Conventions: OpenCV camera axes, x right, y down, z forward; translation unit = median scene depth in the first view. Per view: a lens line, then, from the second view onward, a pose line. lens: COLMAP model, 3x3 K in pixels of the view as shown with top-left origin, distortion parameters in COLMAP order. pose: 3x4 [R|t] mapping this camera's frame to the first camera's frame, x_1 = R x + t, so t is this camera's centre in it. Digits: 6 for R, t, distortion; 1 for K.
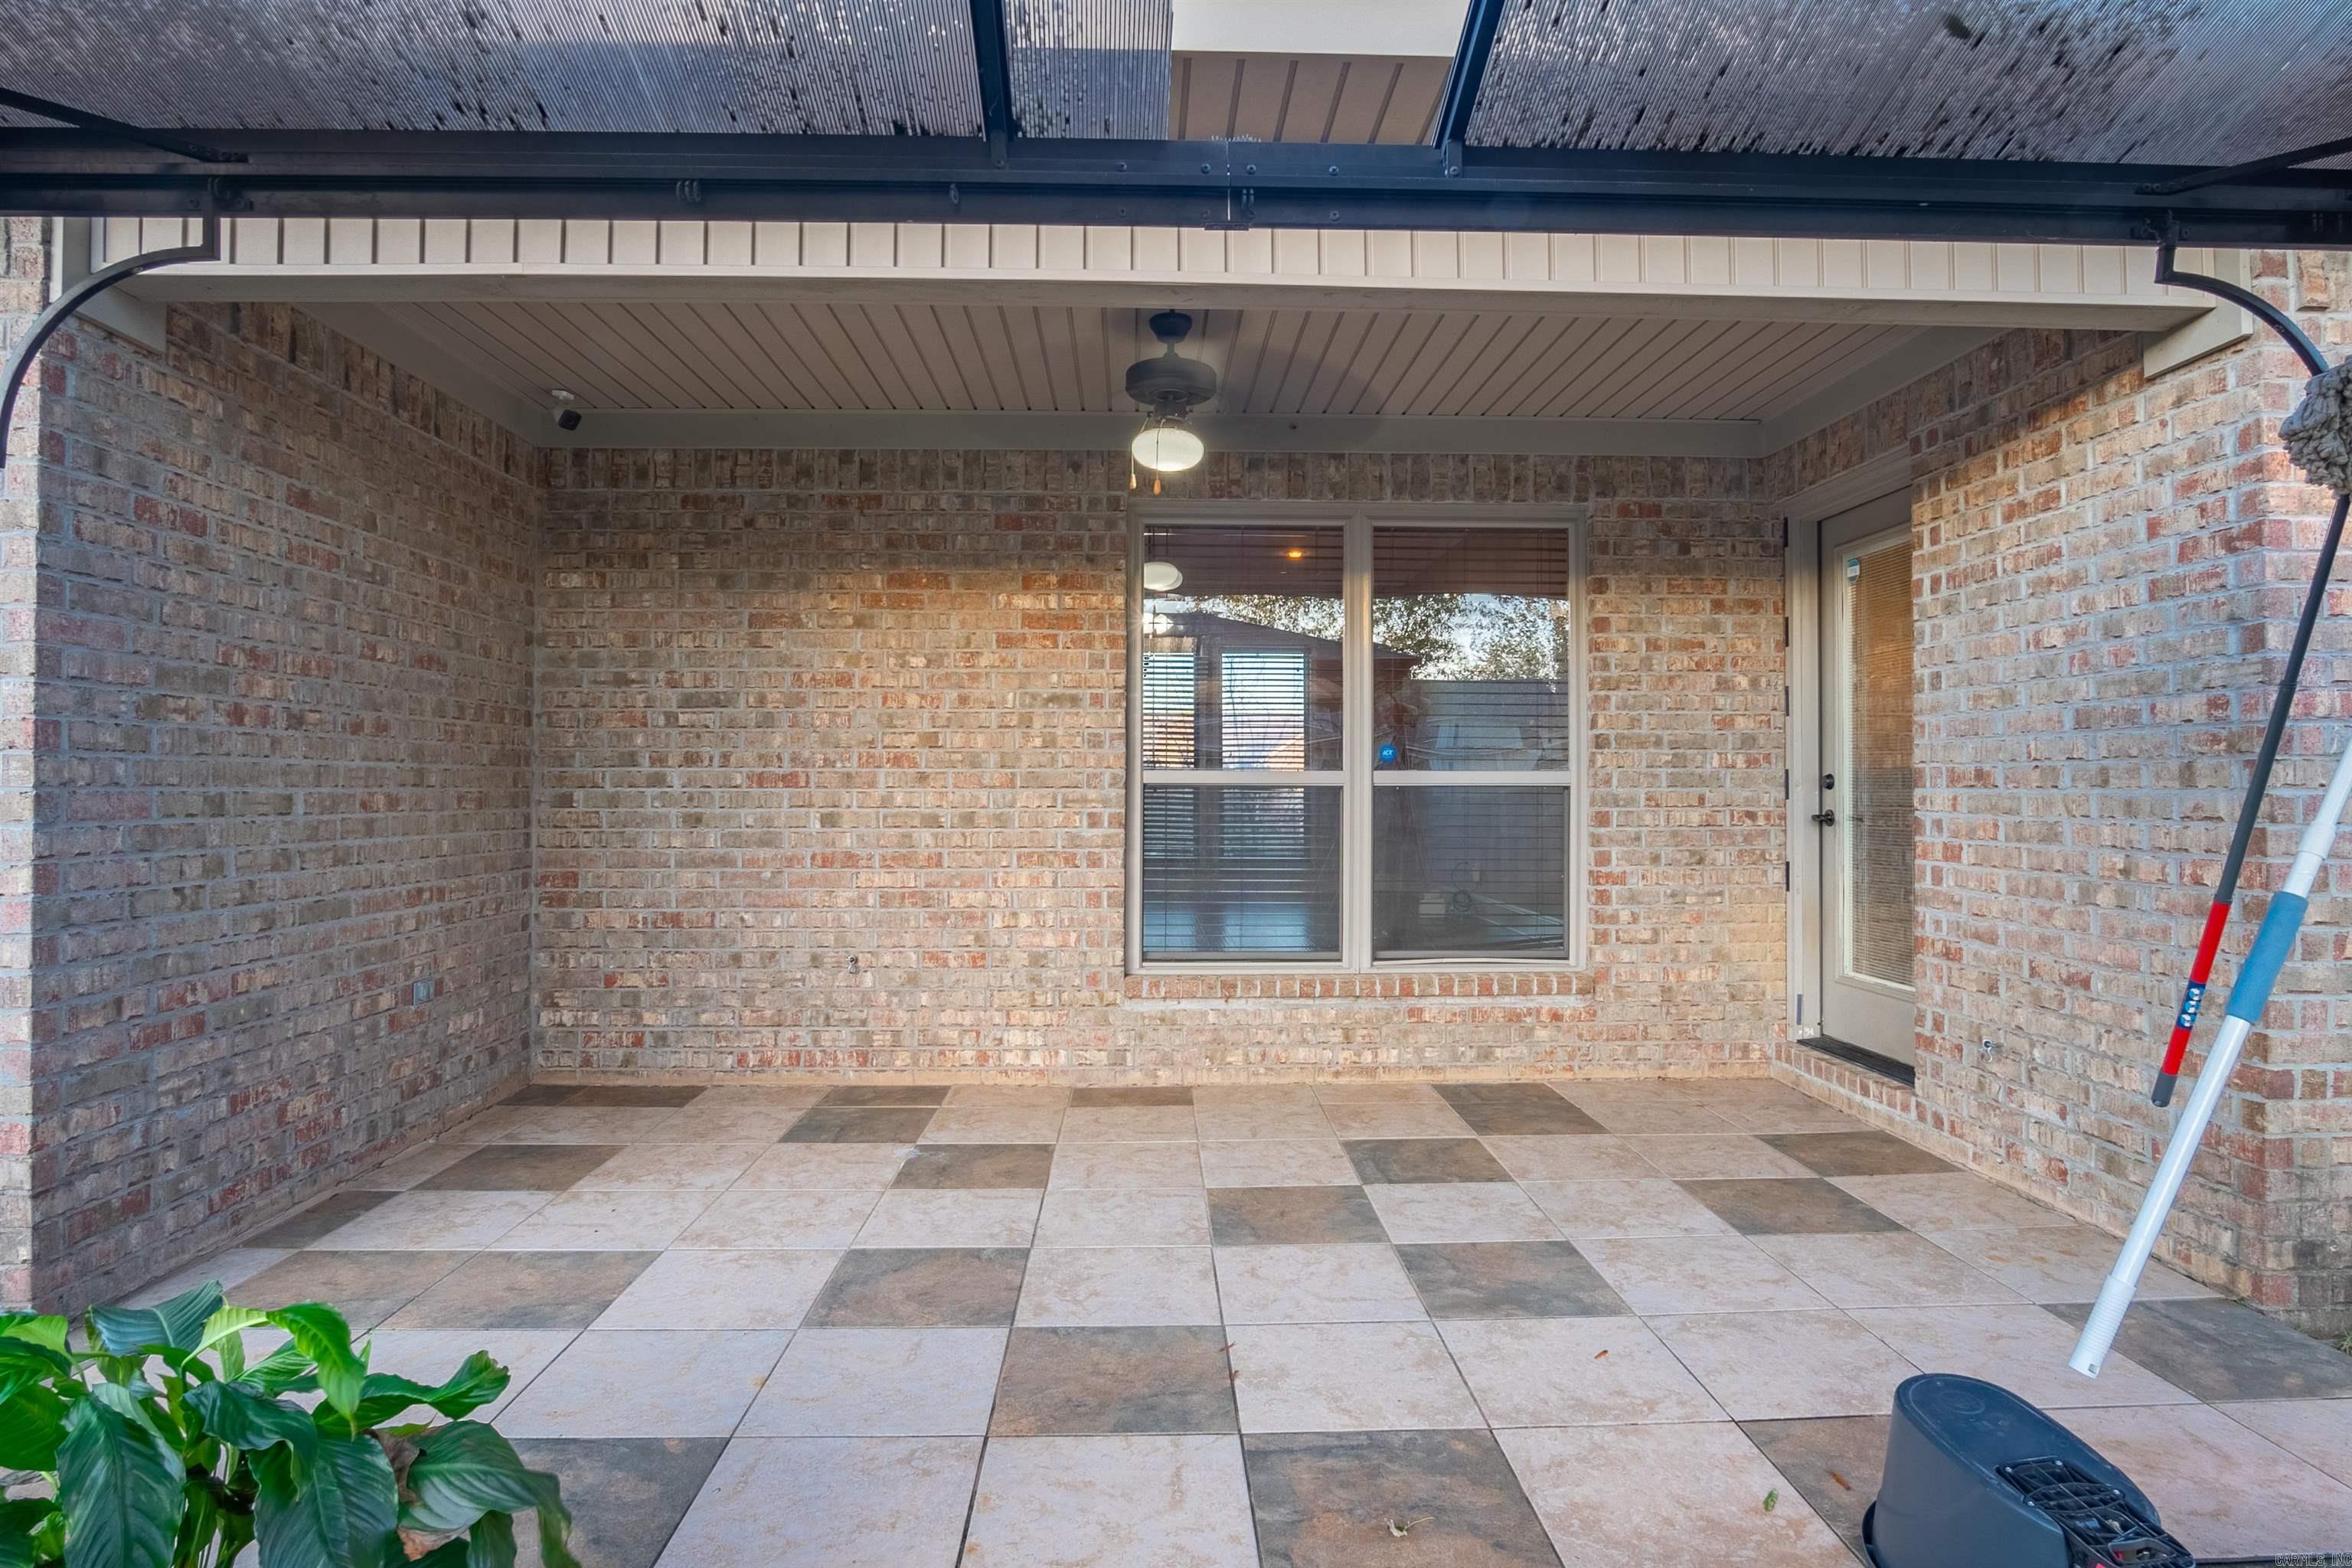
lens RADIAL K [[1283.5, 0, 1174.3], [0, 1283.5, 785.4], [0, 0, 1]] dist [-0.036546, 0.010601]
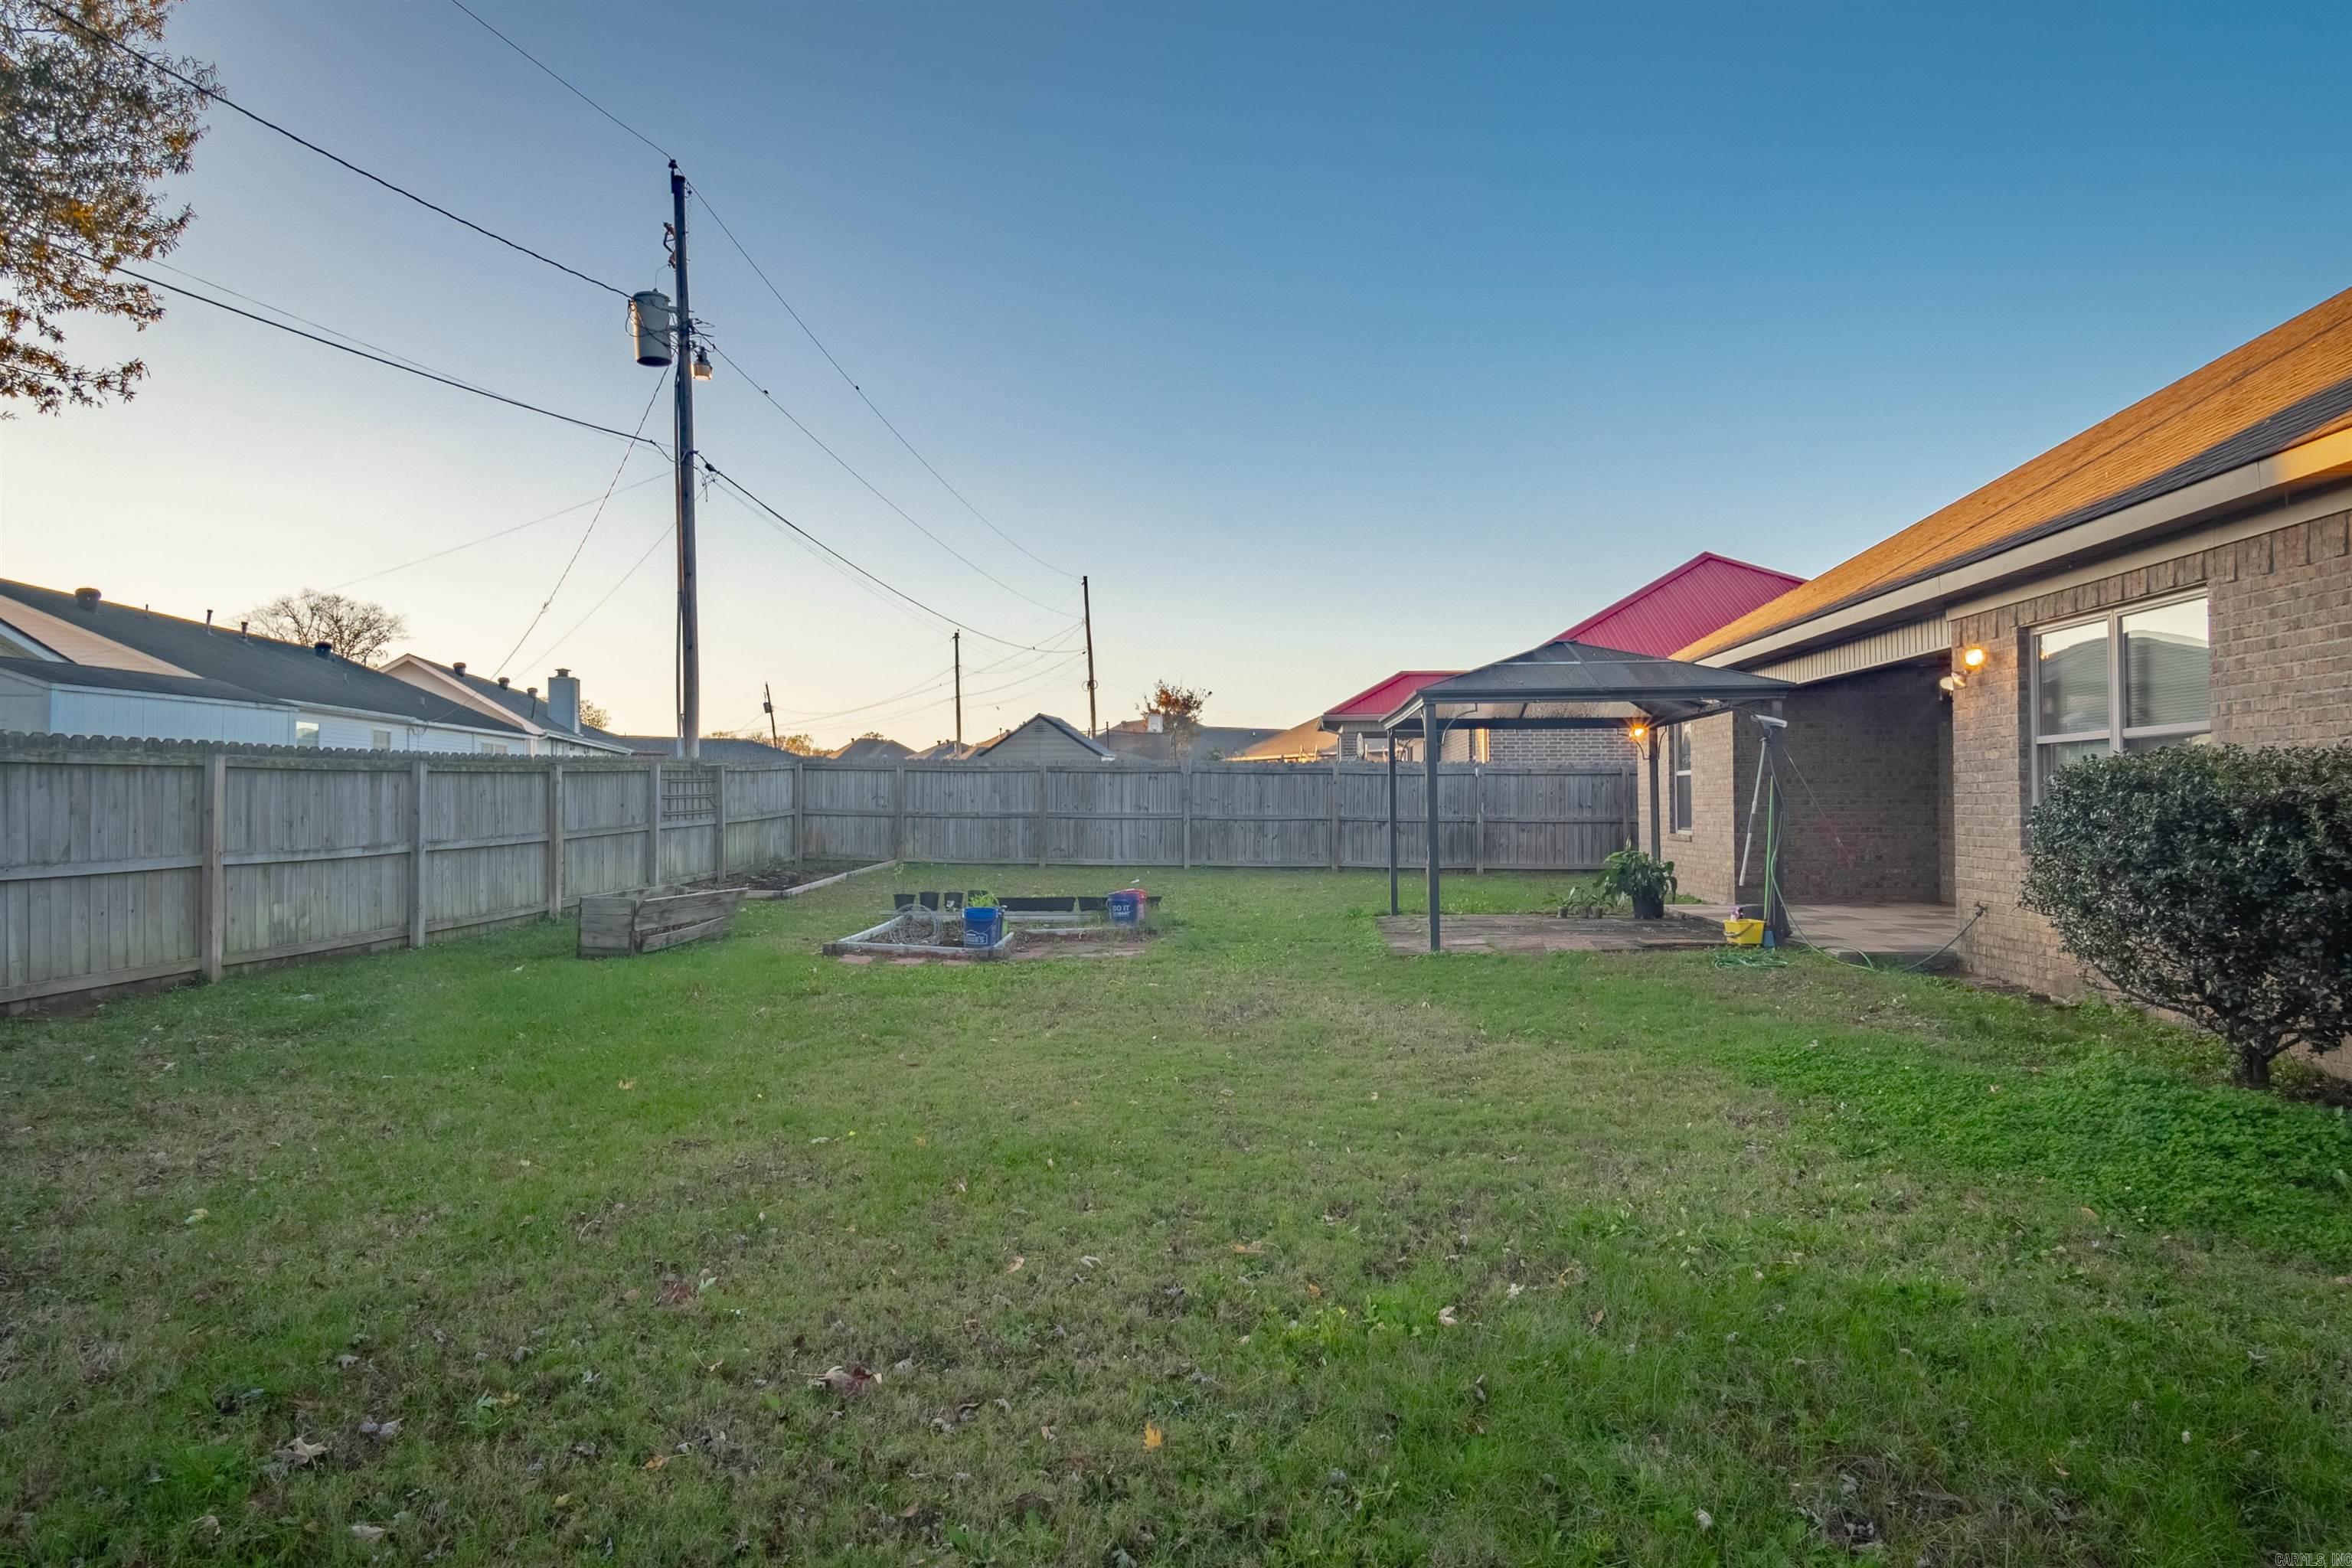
lens RADIAL K [[1283.5, 0, 1184.6], [0, 1283.5, 775.7], [0, 0, 1]] dist [-0.036546, 0.010601]
pose [[-0.114011, -0.023449, -0.993203, 2.522630], [0.008647, 0.999660, -0.024595, 0.009531], [0.993442, -0.011392, -0.113769, -0.364887]]
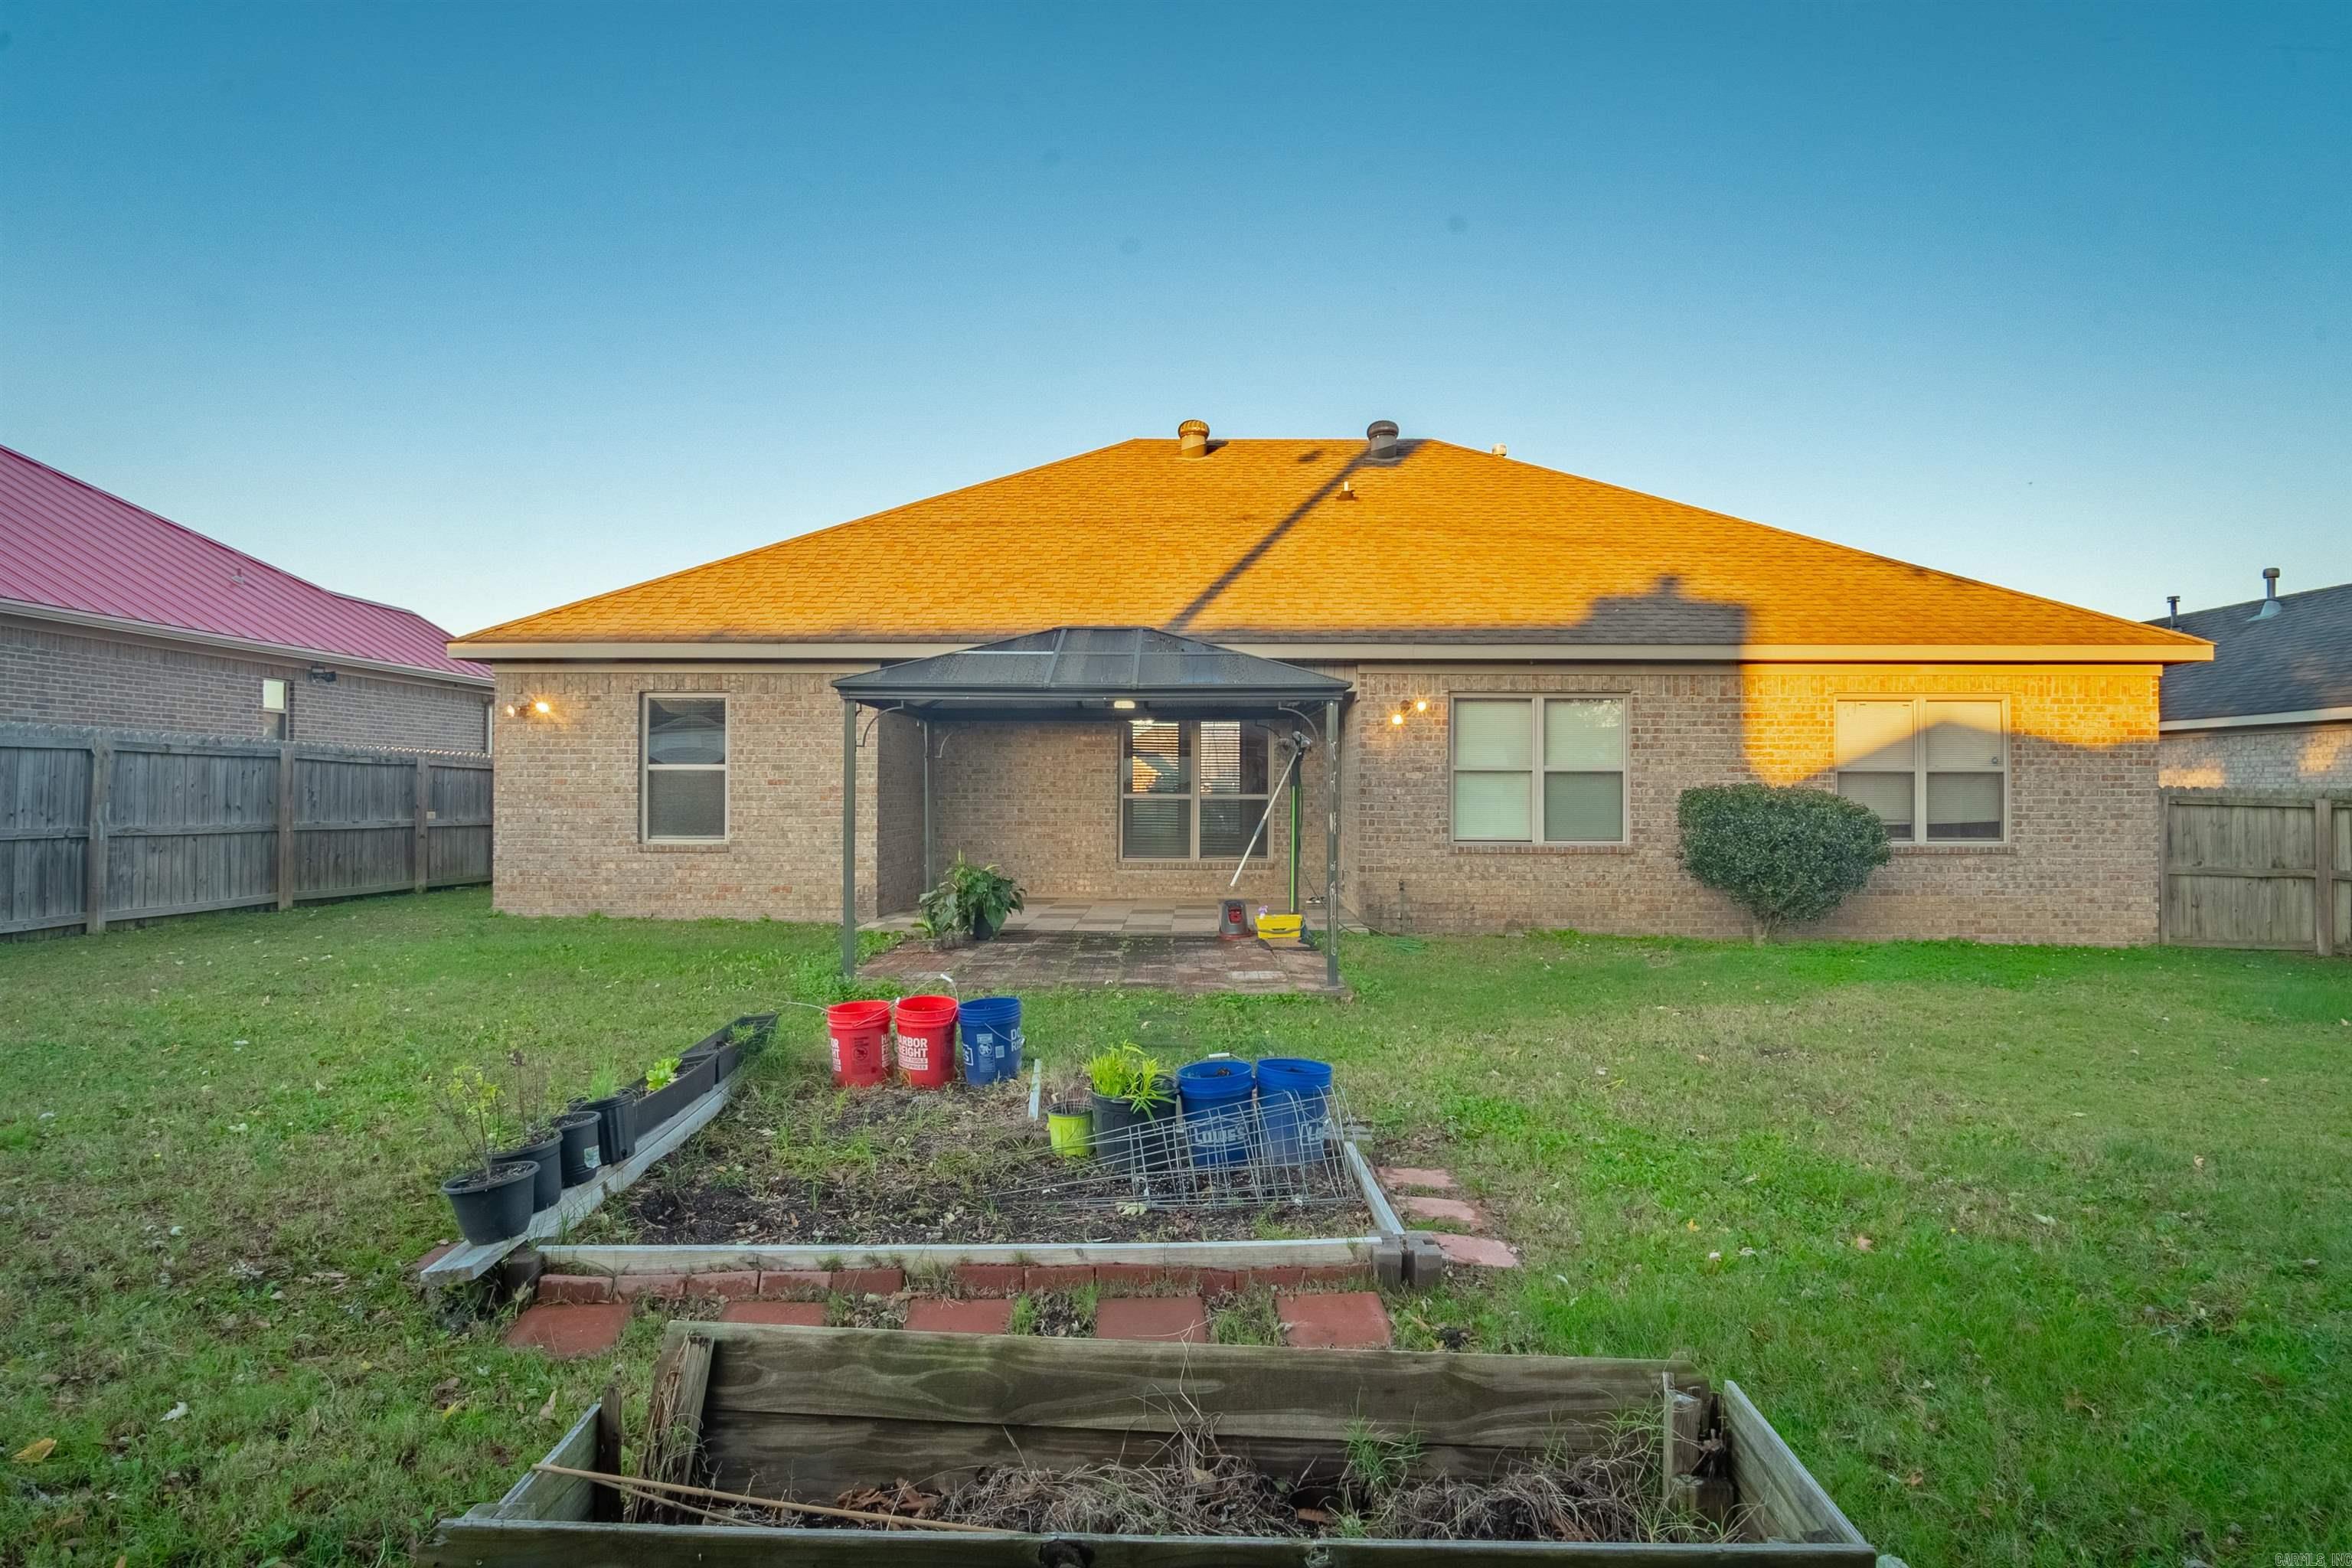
lens RADIAL K [[1283.5, 0, 1170.6], [0, 1283.5, 789.7], [0, 0, 1]] dist [-0.036546, 0.010601]
pose [[0.999041, 0.003012, -0.043677, 0.221395], [-0.002912, 0.999993, 0.002371, -0.029992], [0.043683, -0.002242, 0.999043, -2.038719]]
